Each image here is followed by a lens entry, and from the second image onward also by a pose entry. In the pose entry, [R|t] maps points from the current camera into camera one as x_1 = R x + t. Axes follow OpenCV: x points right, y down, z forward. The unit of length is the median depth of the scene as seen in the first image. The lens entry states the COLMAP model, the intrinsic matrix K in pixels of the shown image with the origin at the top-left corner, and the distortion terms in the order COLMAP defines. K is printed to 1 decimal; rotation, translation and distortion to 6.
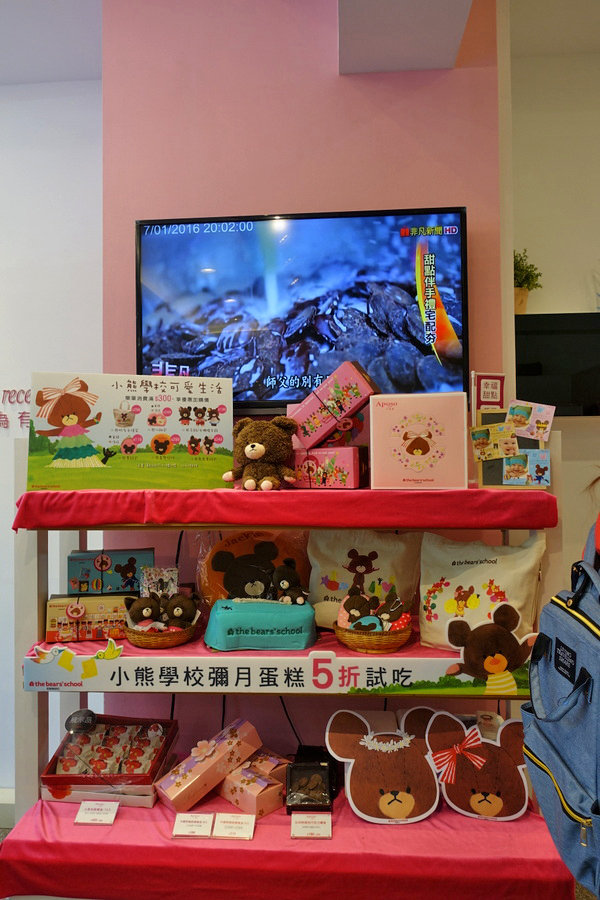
lens RADIAL K [[619.8, 0, 300.6], [0, 619.8, 450.0], [0, 0, 1]] dist [0.007134, 0.001050]
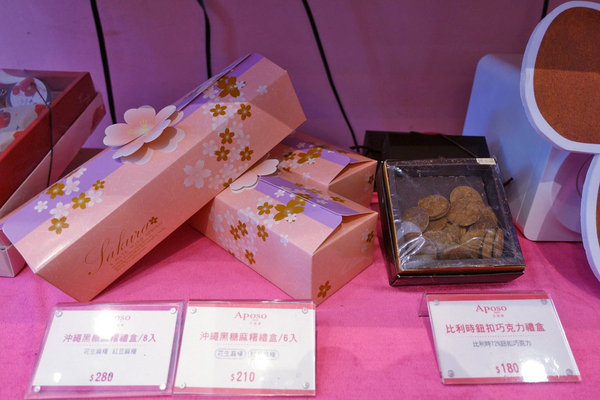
lens RADIAL K [[413.2, 0, 300.0], [0, 413.2, 200.0], [0, 0, 1]] dist [0.007134, 0.001050]
pose [[0.998484, -0.019583, 0.051434, -0.083900], [-0.009435, 0.859813, 0.510521, 0.409145], [-0.054221, -0.510233, 0.858325, 0.799344]]
